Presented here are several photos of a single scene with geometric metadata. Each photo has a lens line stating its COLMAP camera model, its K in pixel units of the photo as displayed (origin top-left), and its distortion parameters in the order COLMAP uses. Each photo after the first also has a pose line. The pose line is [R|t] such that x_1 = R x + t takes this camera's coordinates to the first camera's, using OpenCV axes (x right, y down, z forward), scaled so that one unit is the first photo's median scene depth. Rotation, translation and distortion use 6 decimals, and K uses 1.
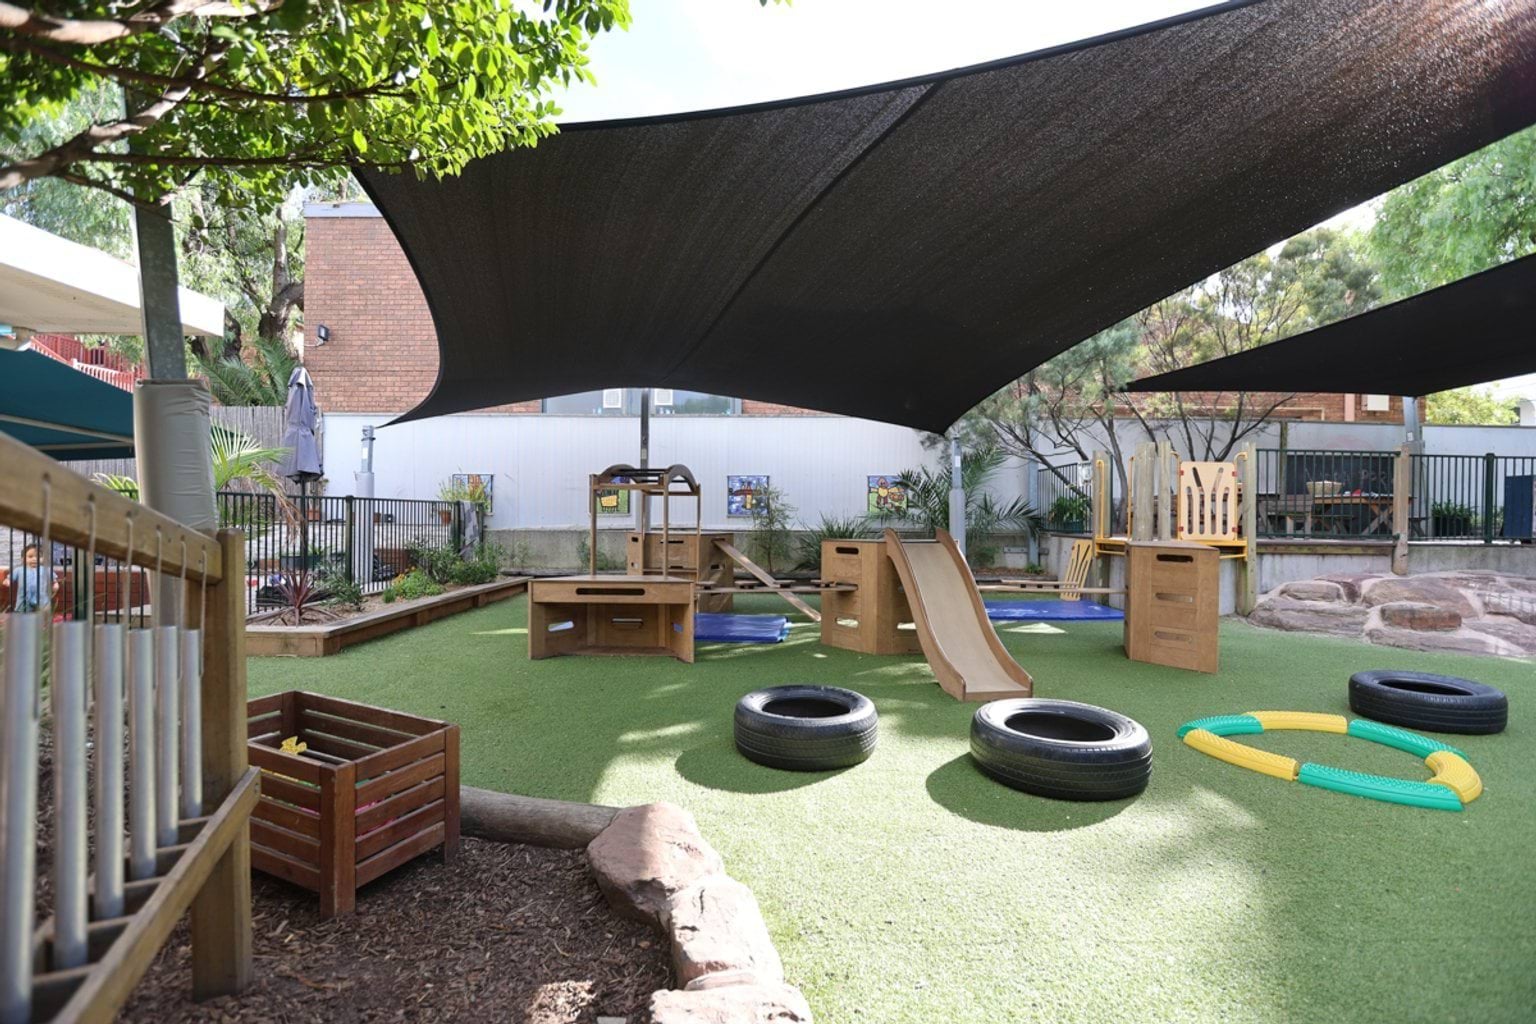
lens RADIAL K [[704.9, 0, 773.4], [0, 704.9, 516.3], [0, 0, 1]] dist [-0.052984, 0.021160]
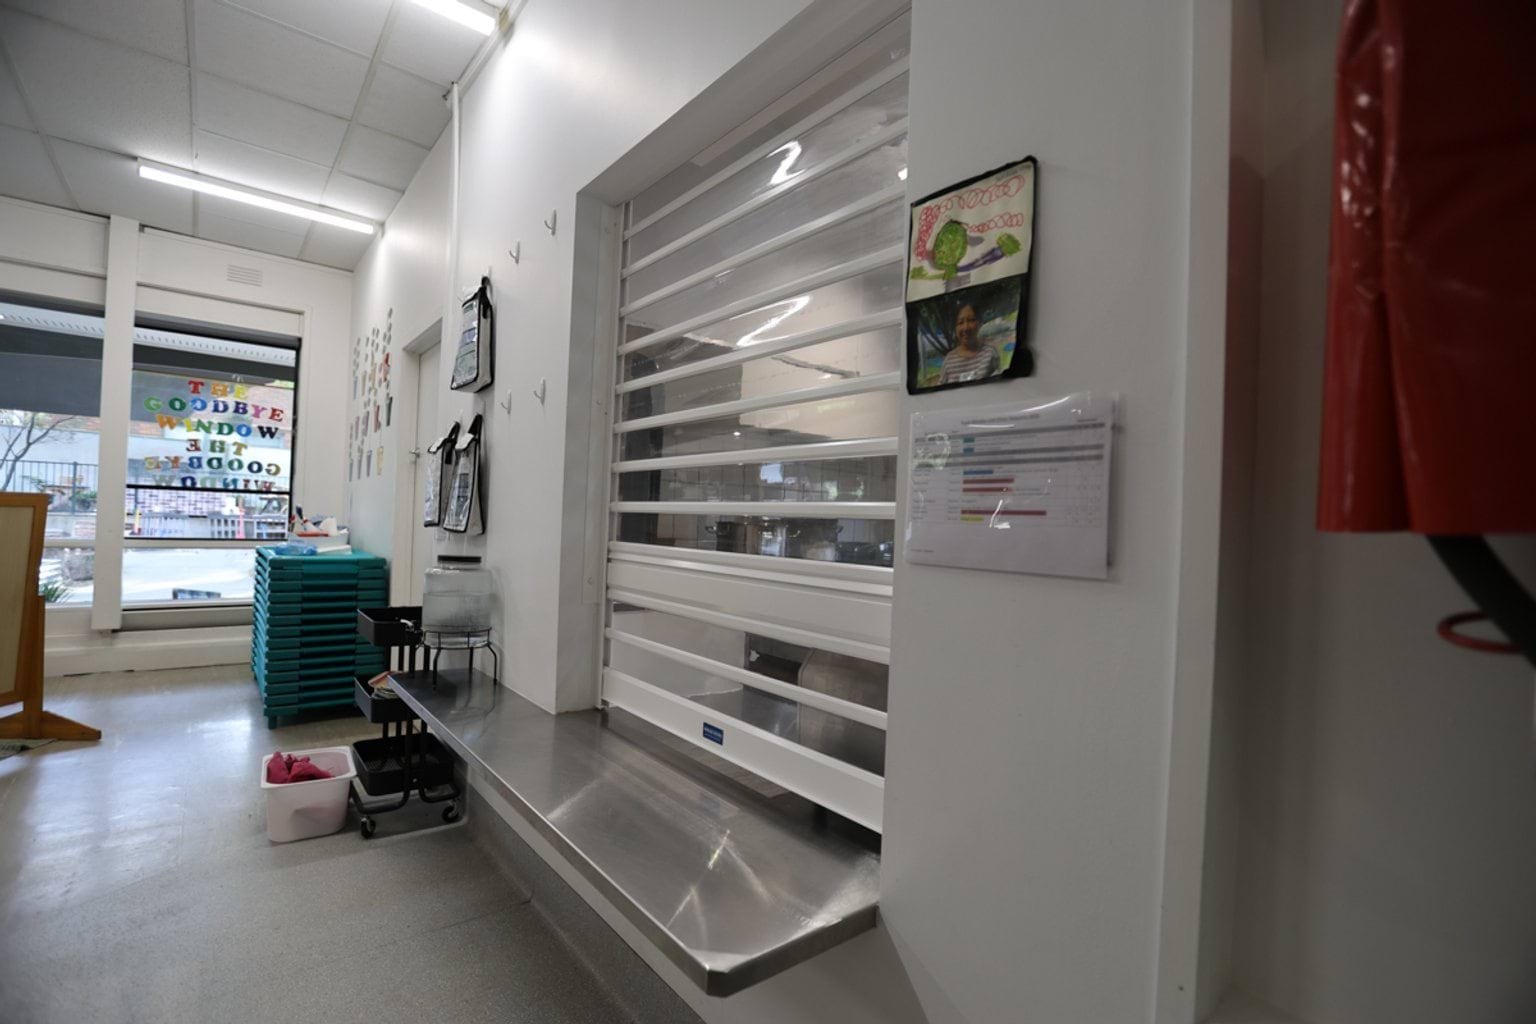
lens RADIAL K [[704.9, 0, 773.4], [0, 704.9, 516.3], [0, 0, 1]] dist [-0.052984, 0.021160]
pose [[0.783223, 0.023179, 0.621309, 1.368935], [-0.026908, 0.999632, -0.003374, 0.003300], [-0.621159, -0.014076, 0.783558, -1.423595]]
